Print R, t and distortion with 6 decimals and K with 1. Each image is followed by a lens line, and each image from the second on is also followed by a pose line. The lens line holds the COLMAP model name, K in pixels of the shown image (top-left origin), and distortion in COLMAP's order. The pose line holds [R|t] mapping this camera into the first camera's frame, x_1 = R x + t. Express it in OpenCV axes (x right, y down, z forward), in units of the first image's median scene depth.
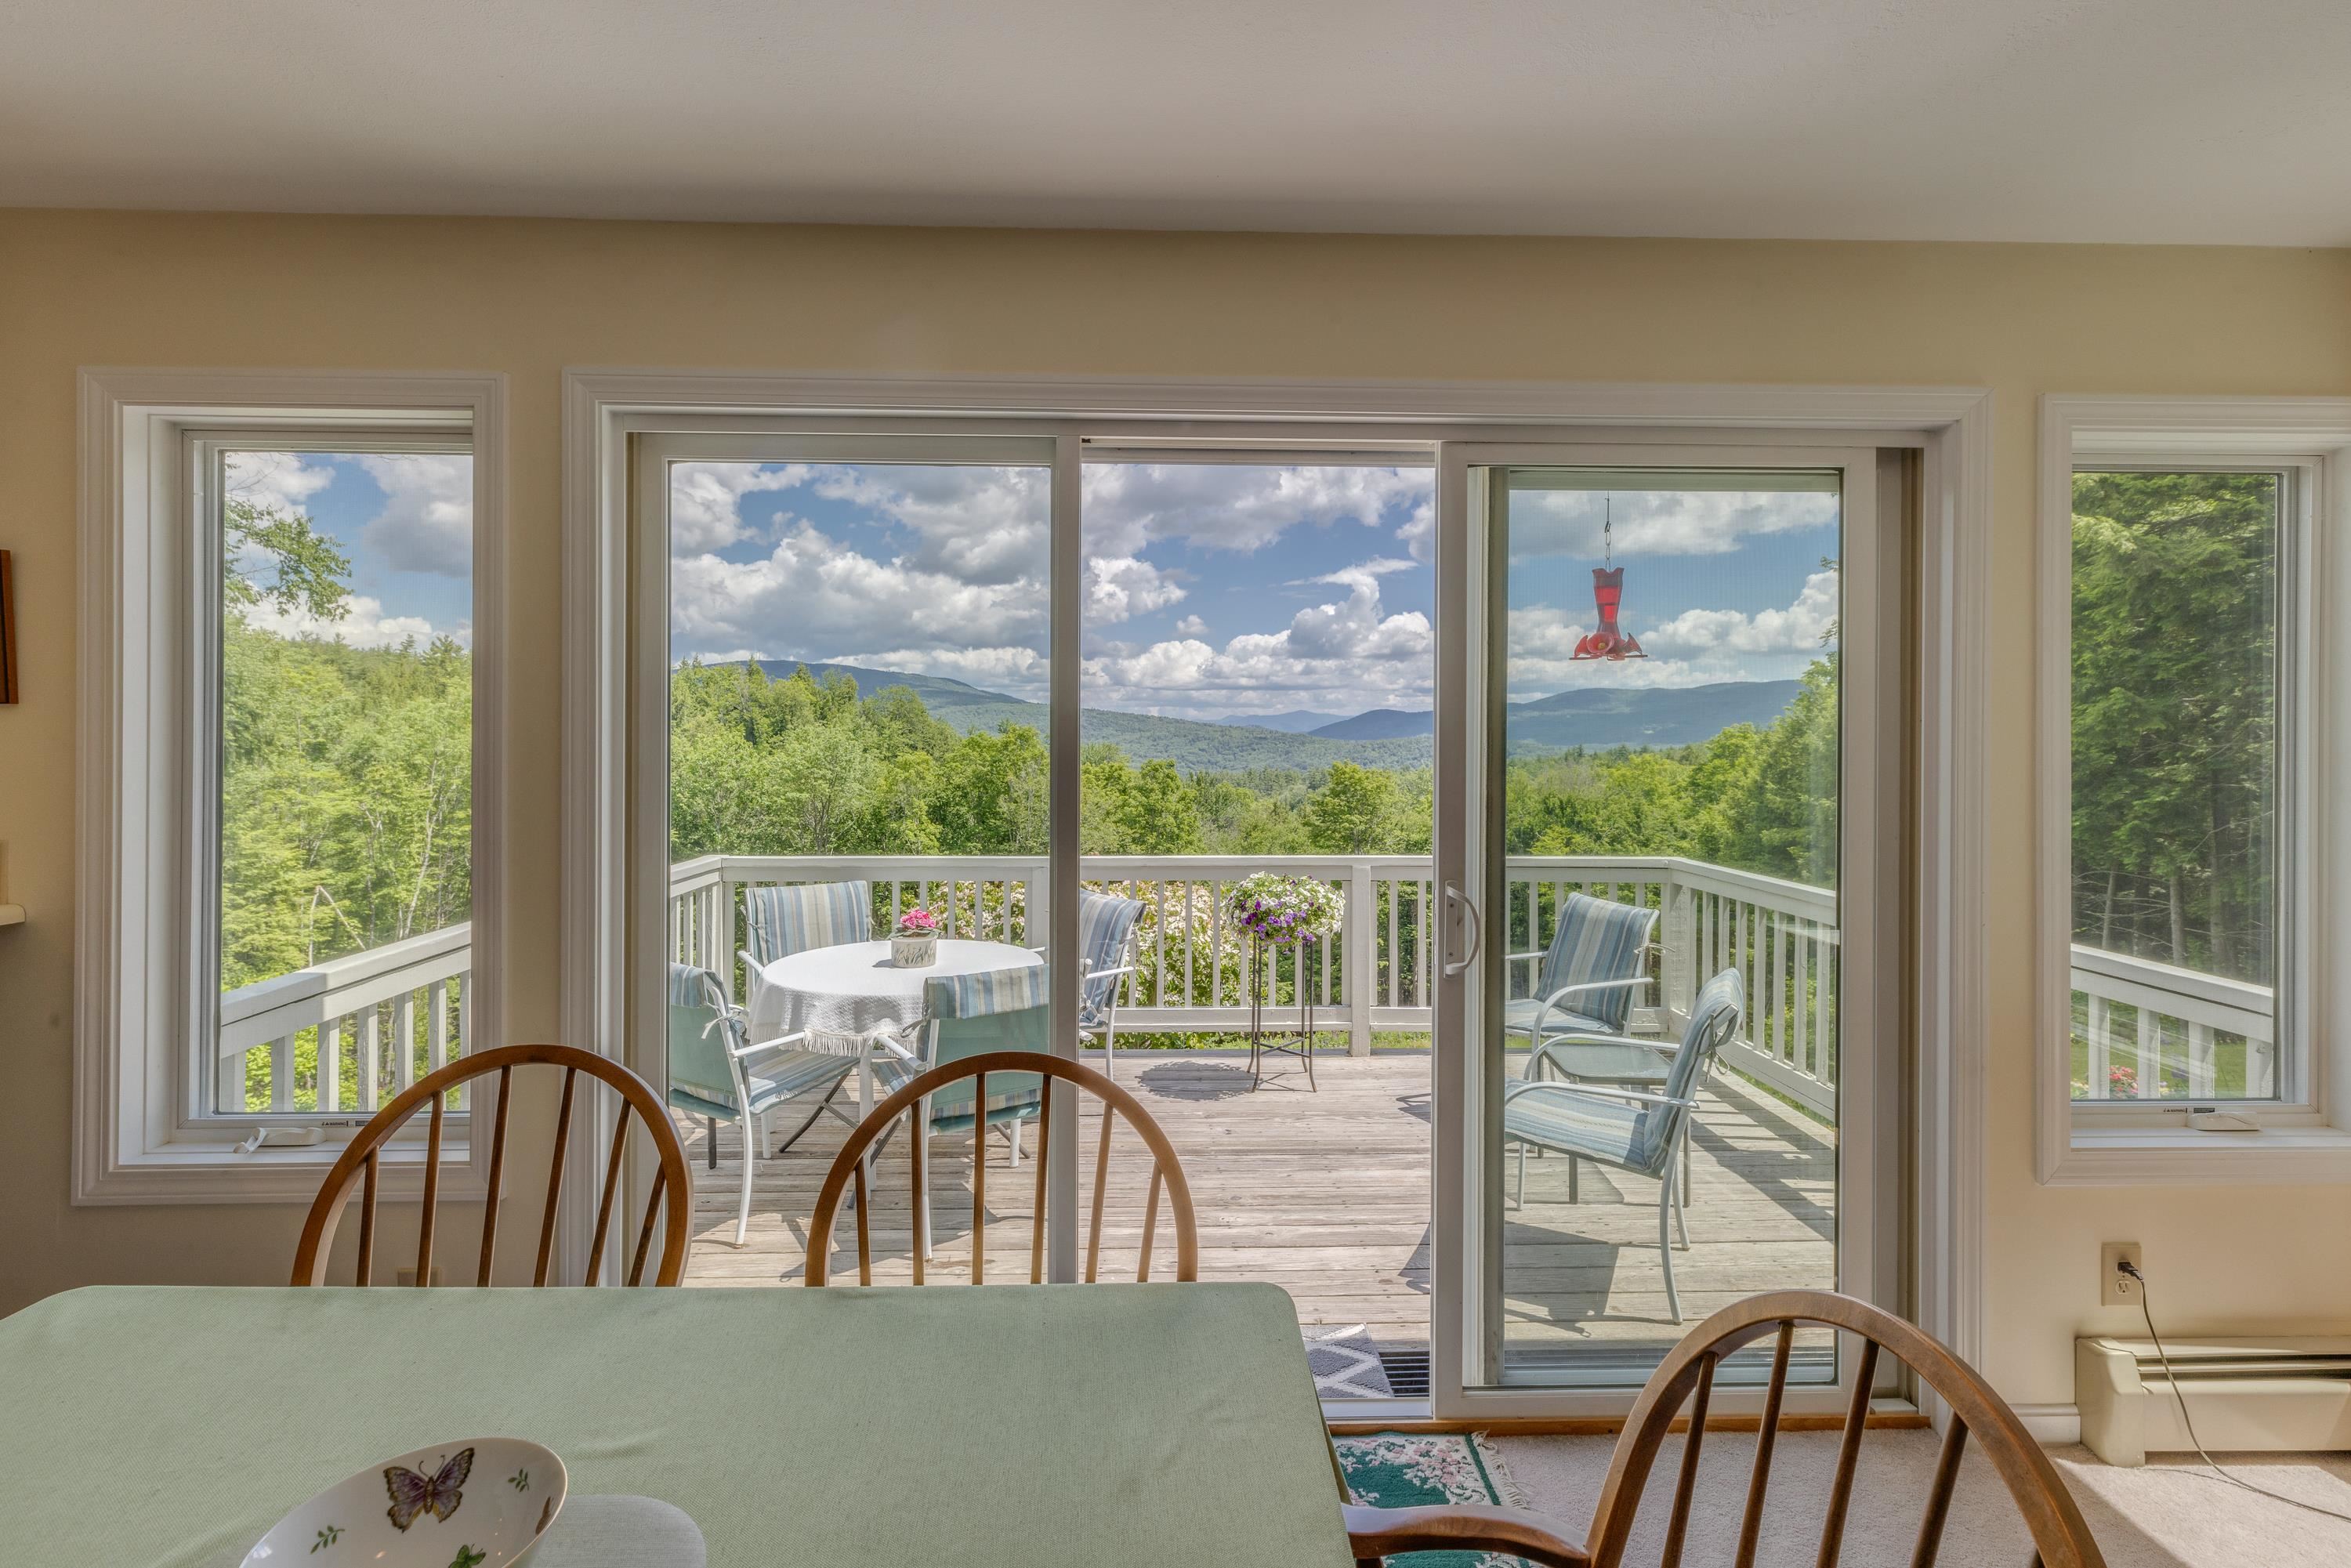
lens RADIAL K [[1076.3, 0, 1182.0], [0, 1076.3, 738.7], [0, 0, 1]] dist [0.002036, -0.000351]
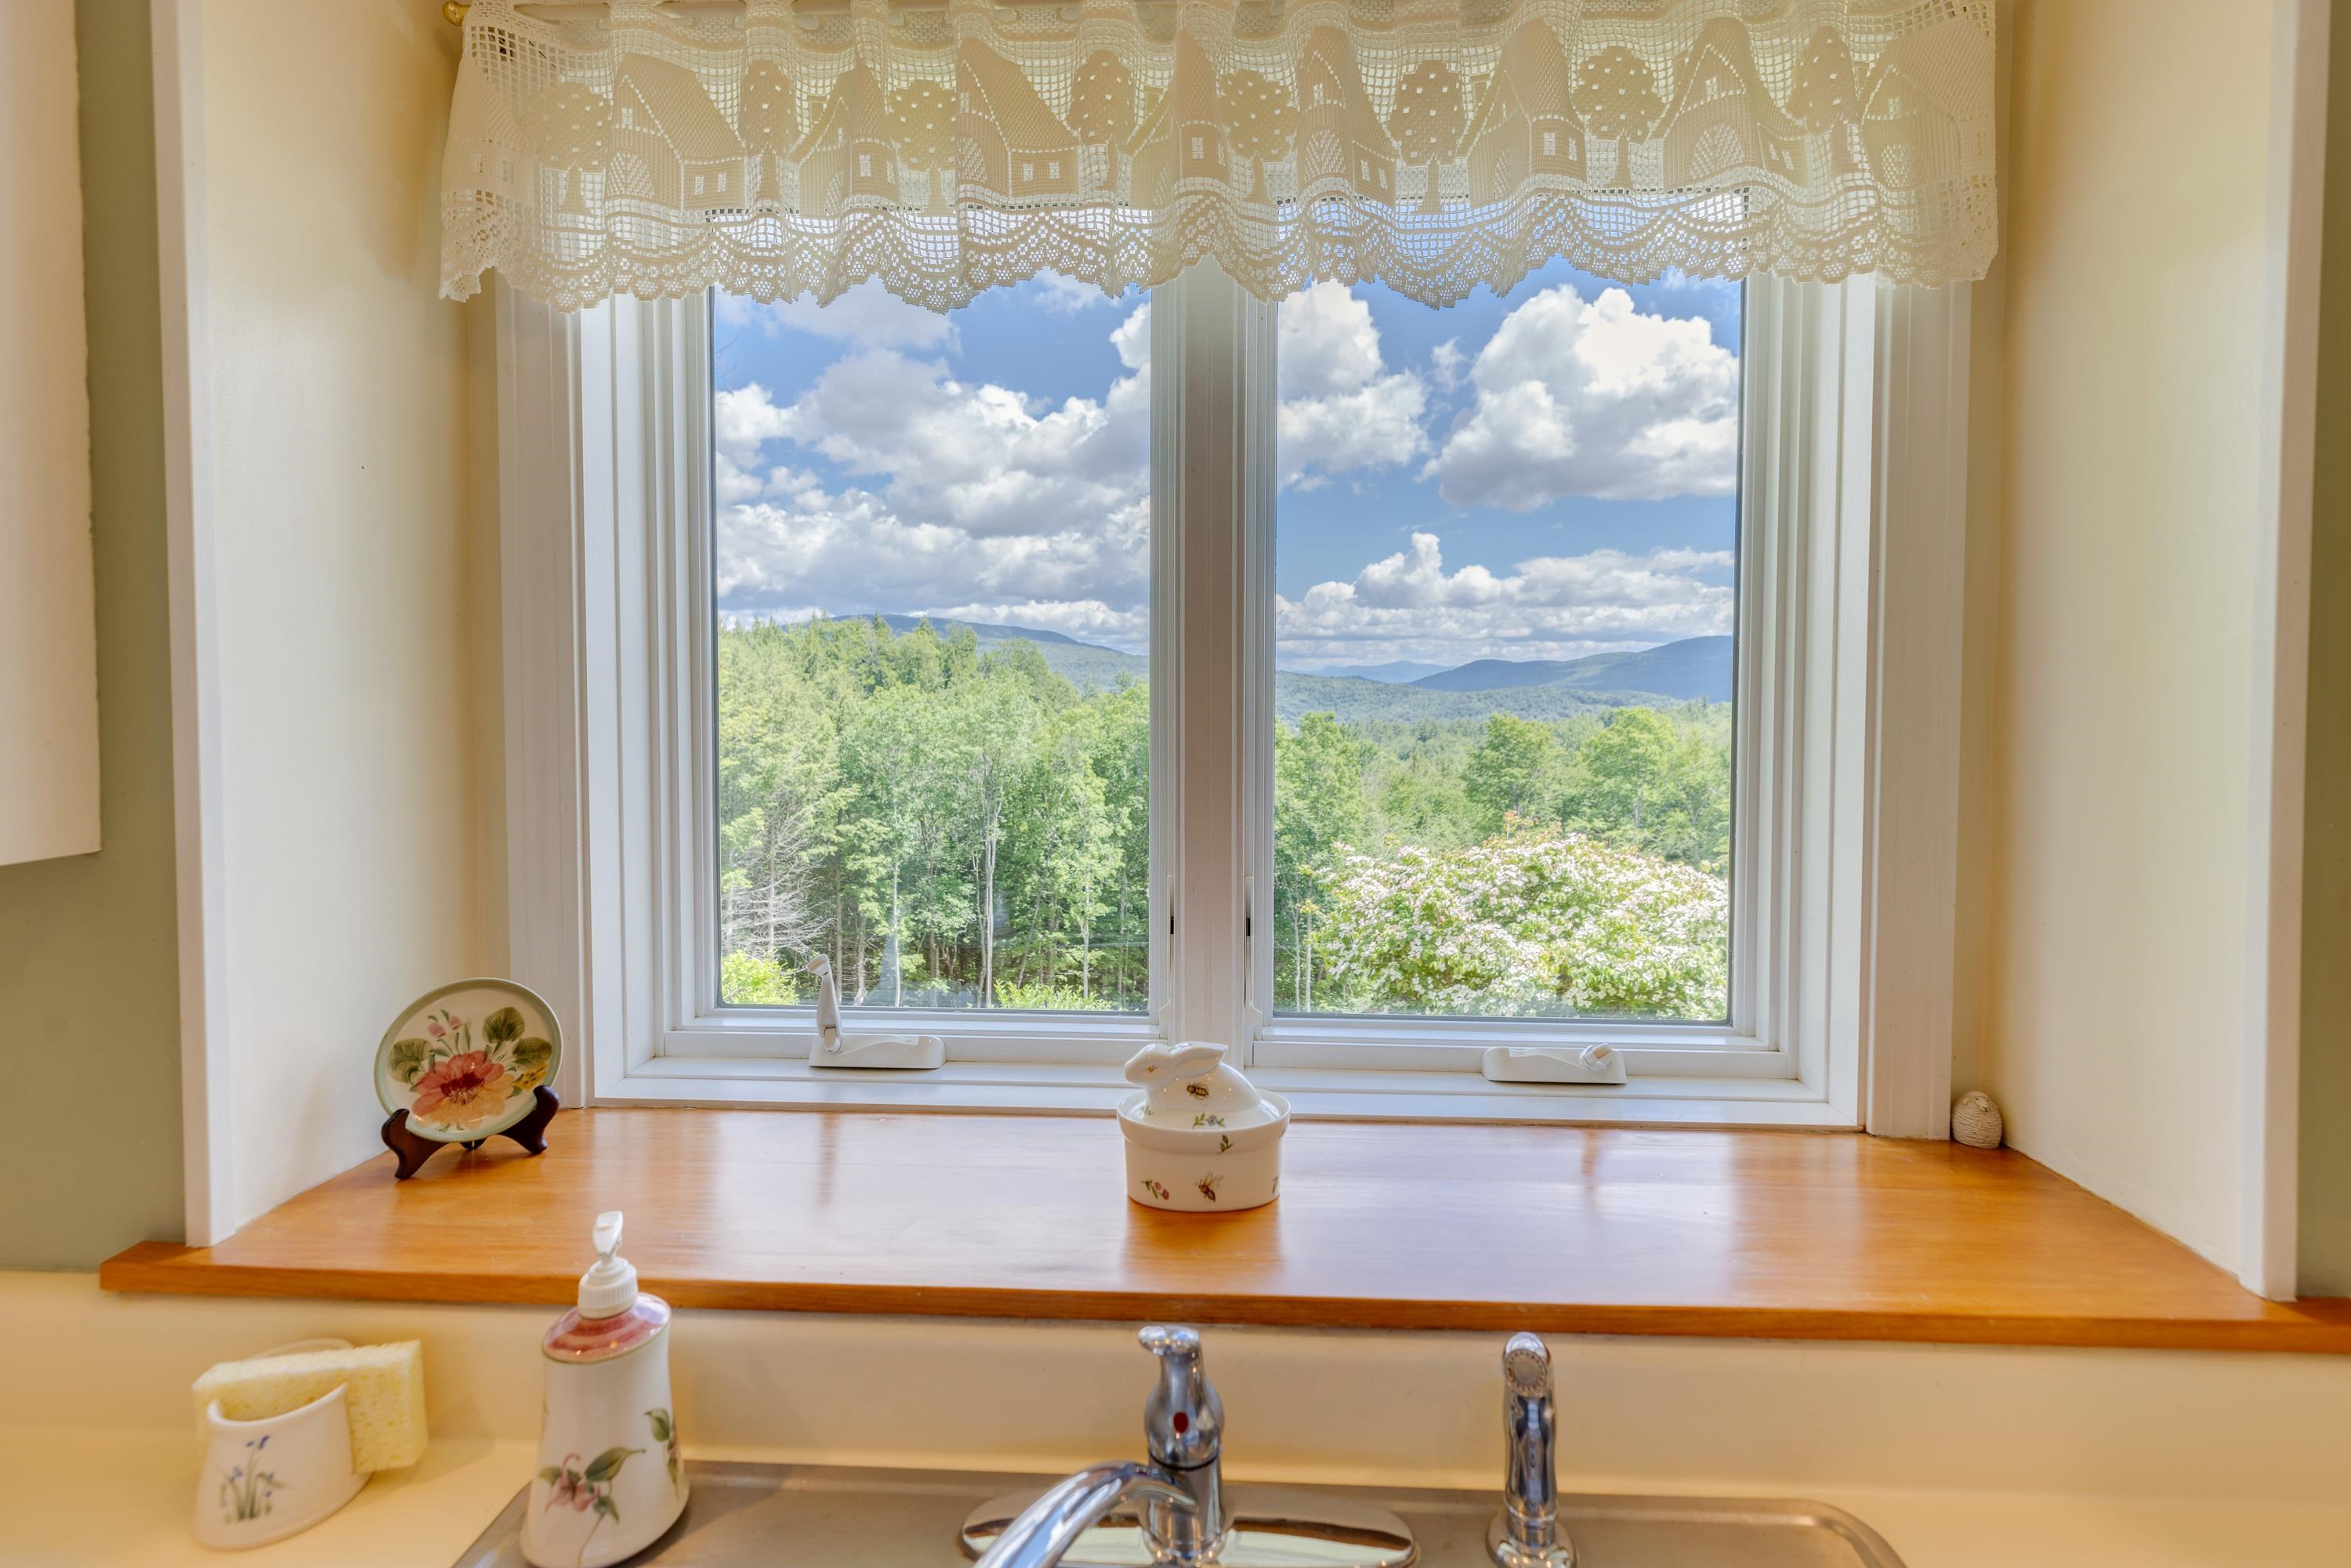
lens RADIAL K [[1076.6, 0, 1192.4], [0, 1076.6, 708.8], [0, 0, 1]] dist [0.001154, 0.000159]
pose [[0.996992, -0.001621, -0.077488, -0.987083], [0.002977, 0.999844, 0.017398, -0.013668], [0.077448, -0.017577, 0.996841, 0.293826]]
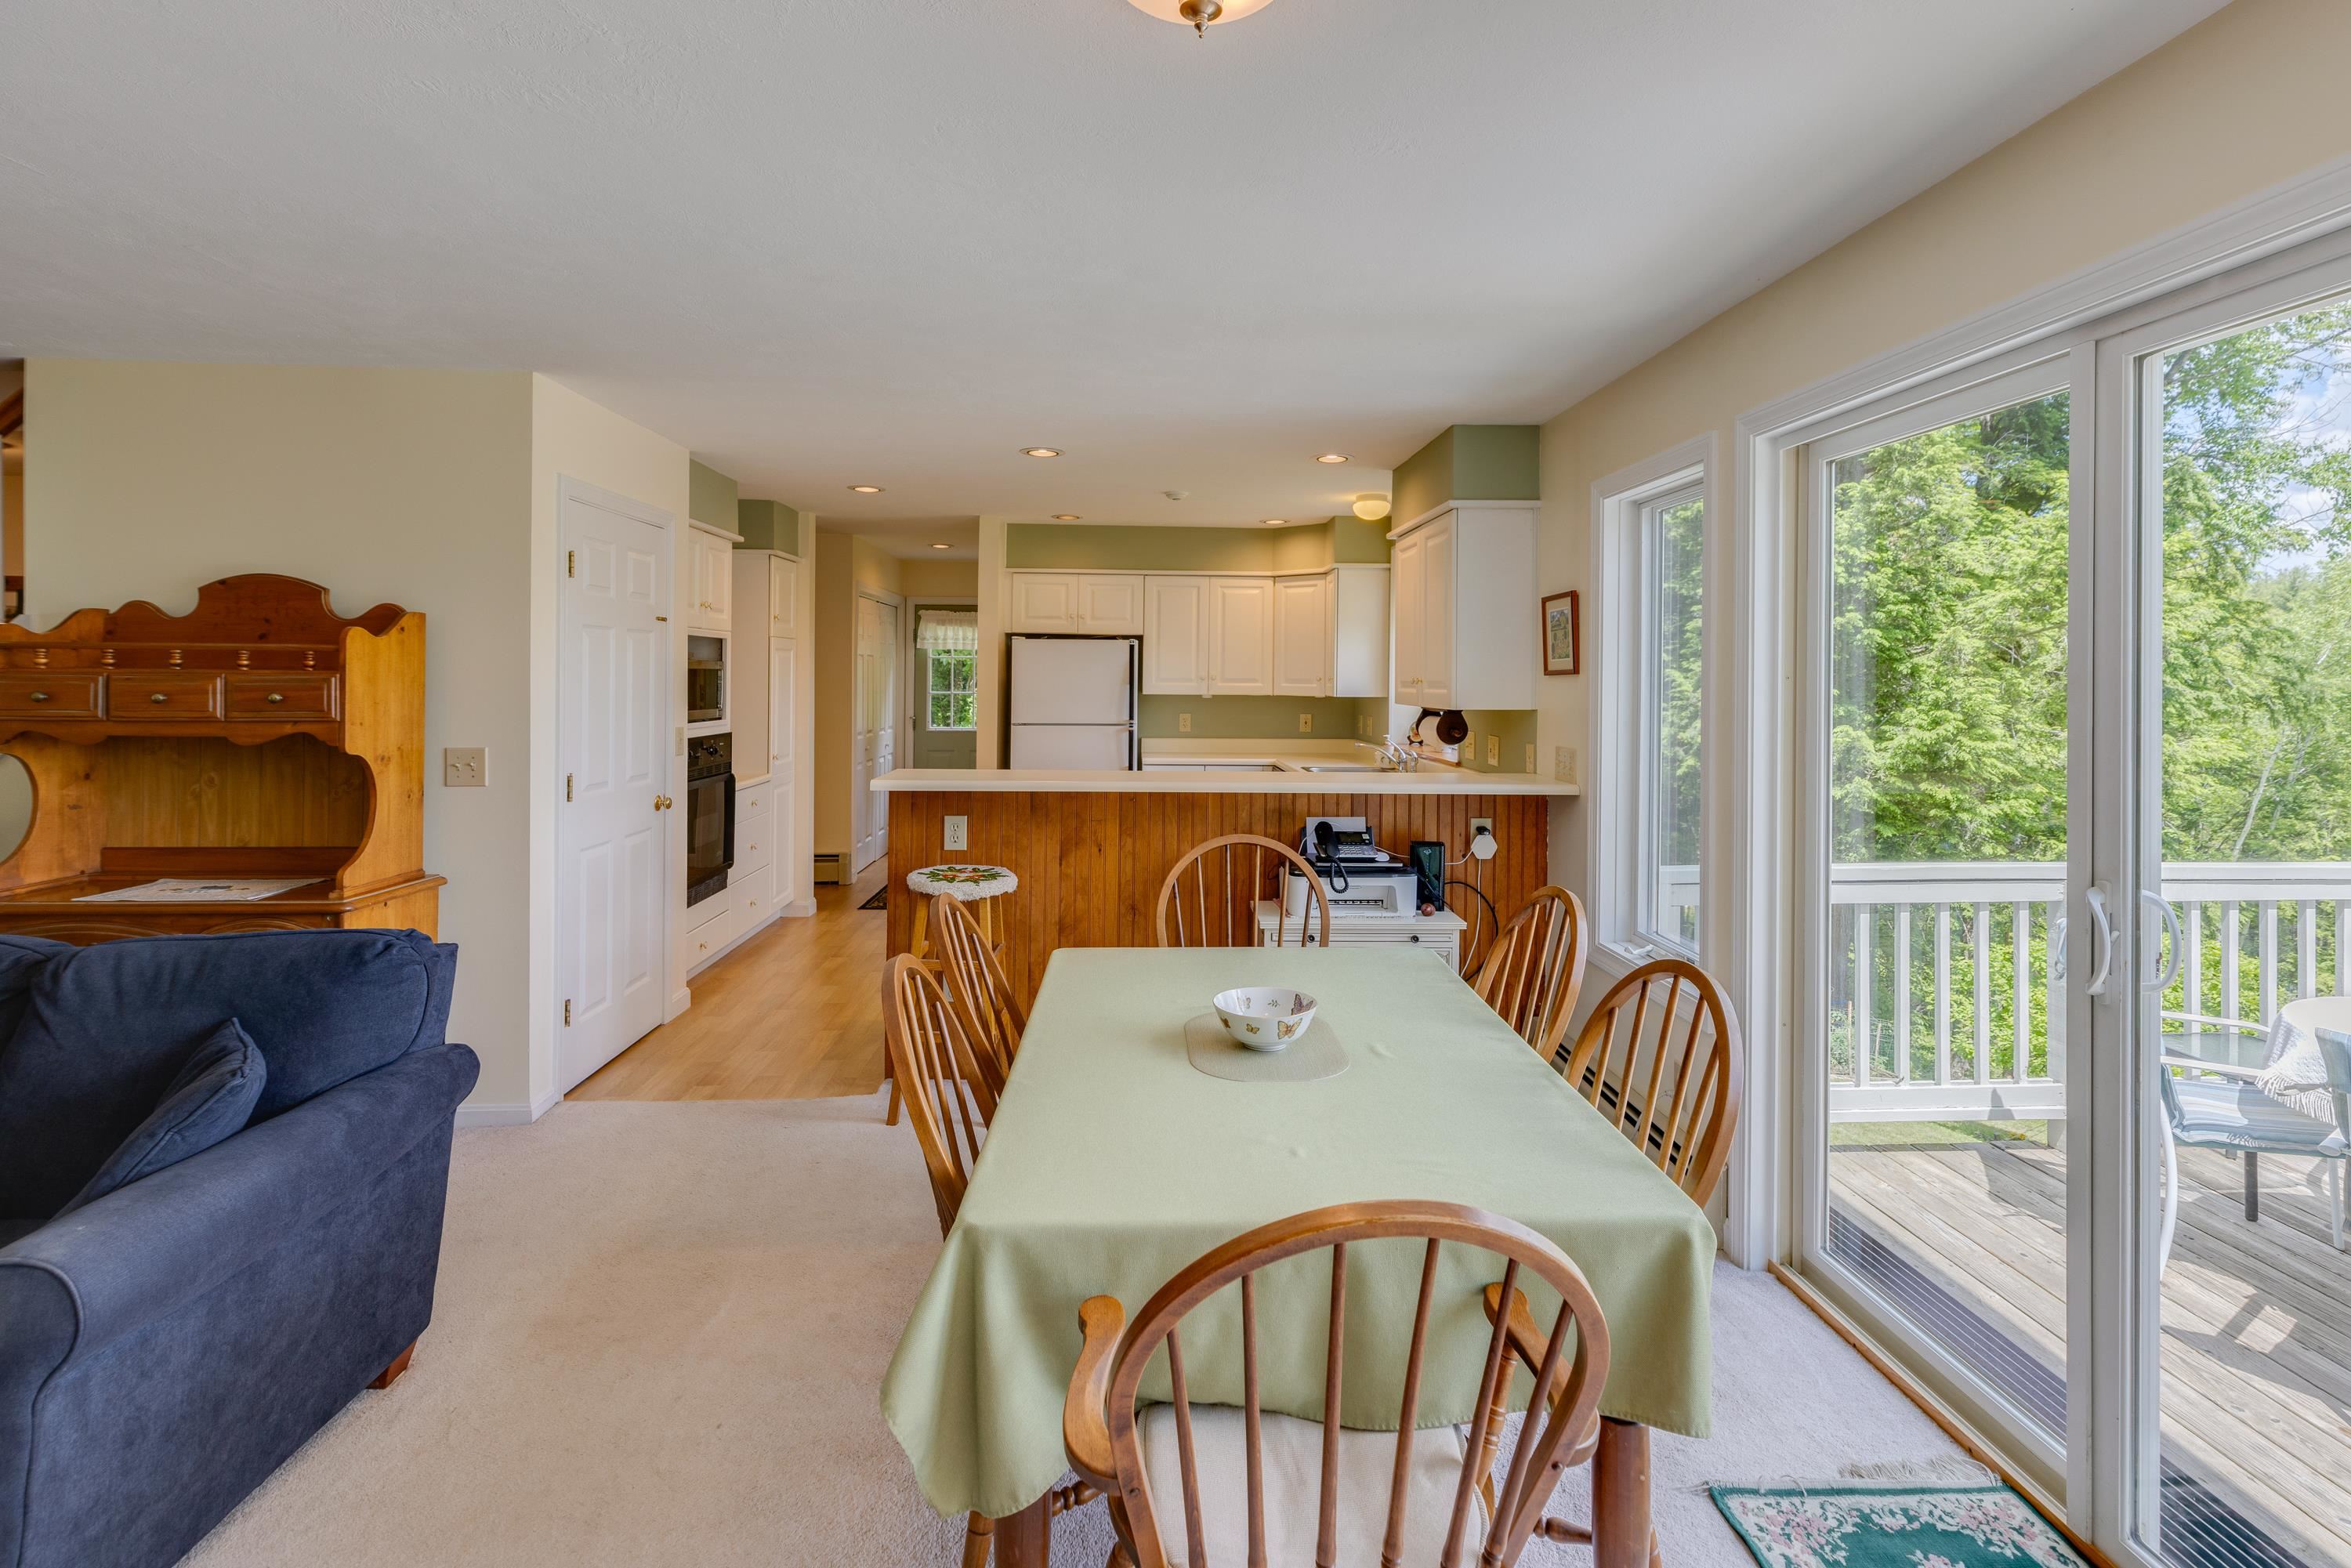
lens RADIAL K [[1118.5, 0, 1176.6], [0, 1118.5, 675.7], [0, 0, 1]] dist [0.001612, 0.000459]
pose [[0.009931, -0.005599, -0.999935, 0.375736], [-0.010994, 0.999923, -0.005708, -0.005272], [0.999890, 0.011050, 0.009869, 0.146157]]
